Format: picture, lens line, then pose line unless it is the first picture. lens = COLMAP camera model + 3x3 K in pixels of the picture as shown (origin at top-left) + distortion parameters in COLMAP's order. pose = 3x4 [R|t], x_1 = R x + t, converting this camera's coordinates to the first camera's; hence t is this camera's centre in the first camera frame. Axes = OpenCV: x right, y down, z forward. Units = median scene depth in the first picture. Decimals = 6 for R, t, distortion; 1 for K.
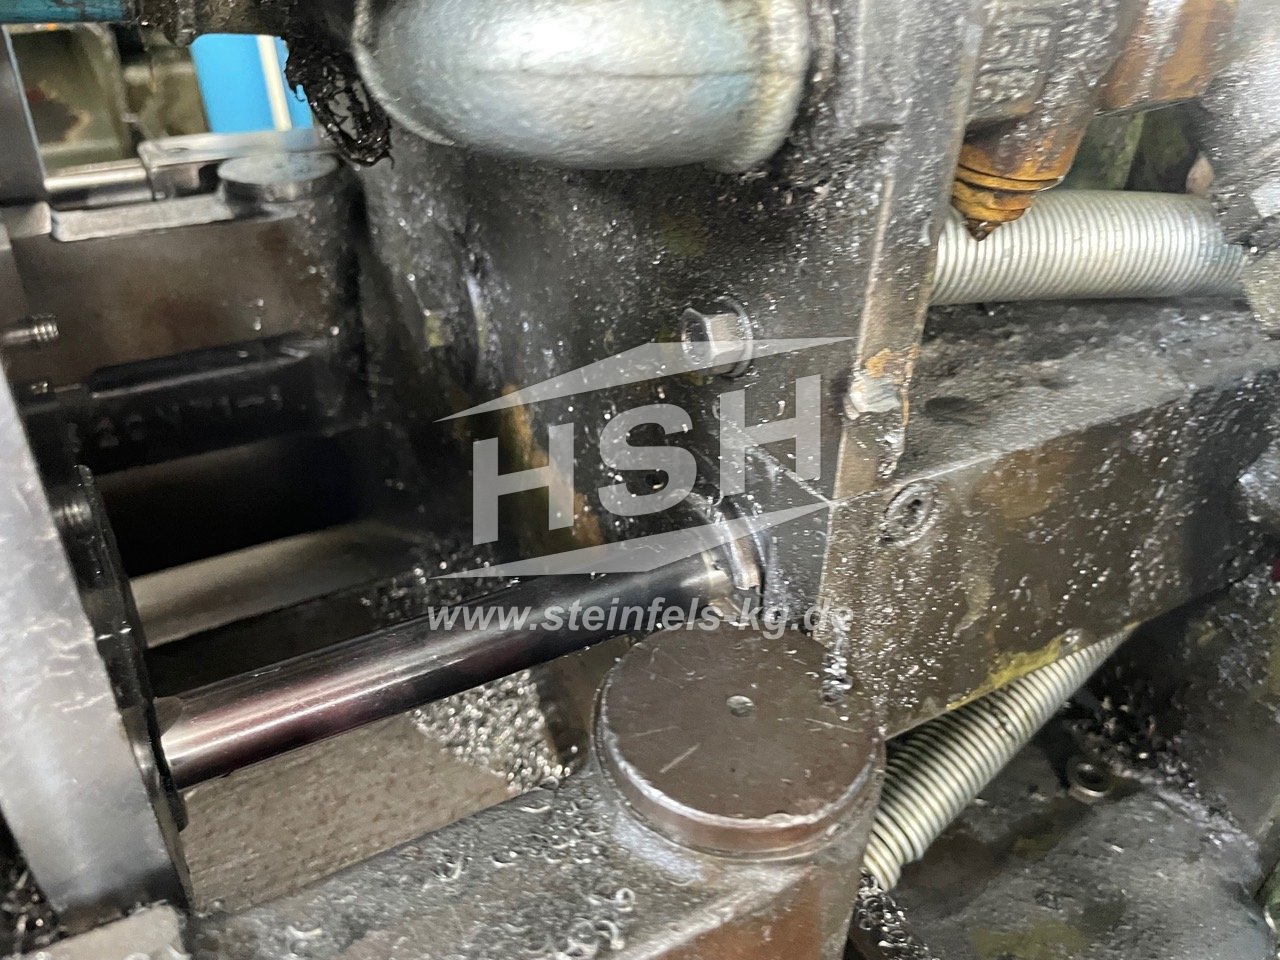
lens RADIAL K [[985.0, 0, 643.2], [0, 985.0, 475.9], [0, 0, 1]] dist [0.053088, -0.092257]
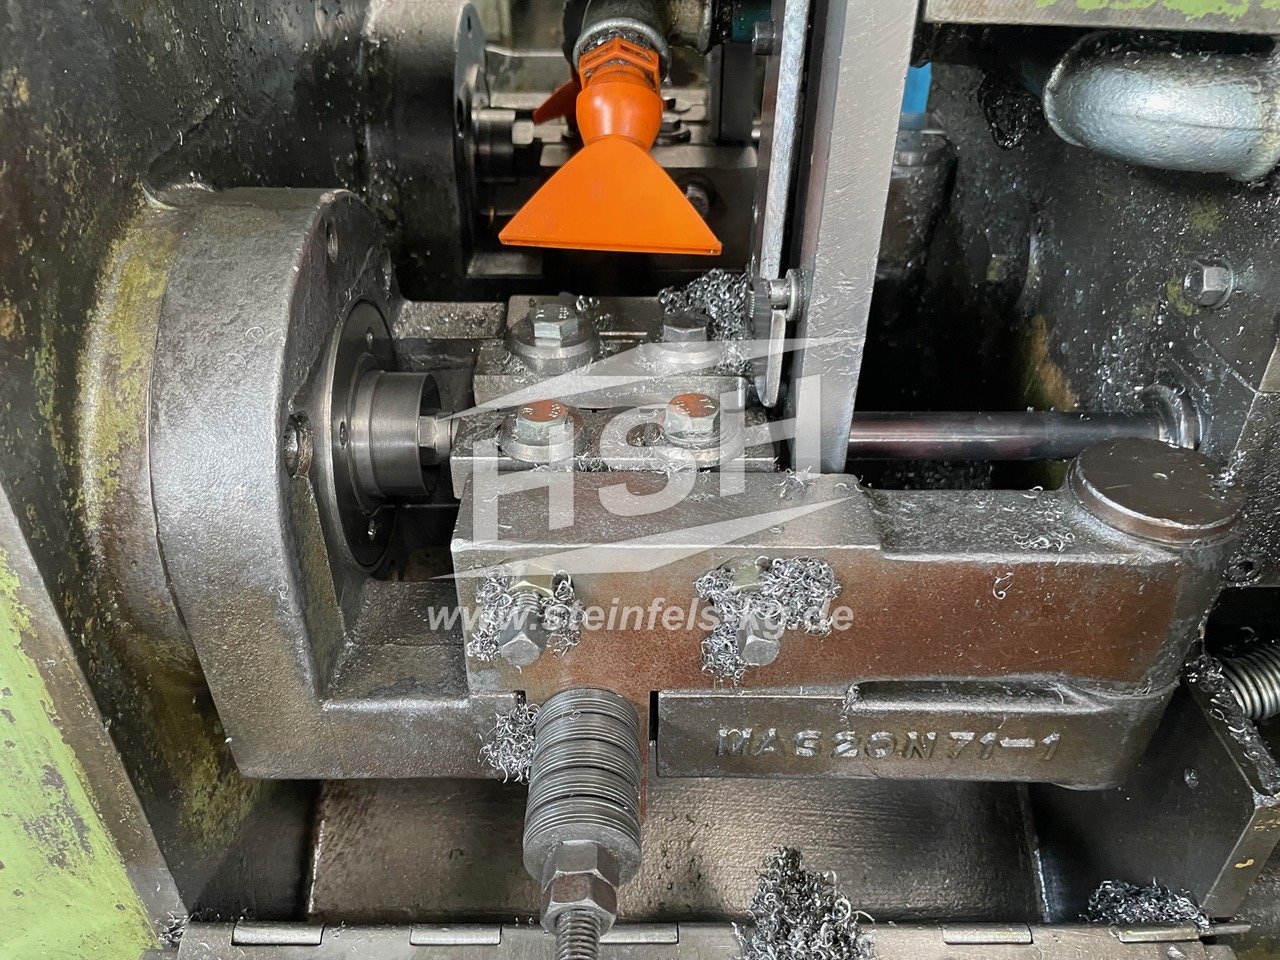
lens RADIAL K [[985.0, 0, 639.0], [0, 985.0, 490.9], [0, 0, 1]] dist [0.053088, -0.092257]
pose [[0.874723, 0.258740, -0.409772, 0.012065], [-0.244735, 0.965651, 0.087310, 0.257048], [0.418288, 0.023913, 0.908000, -0.793261]]
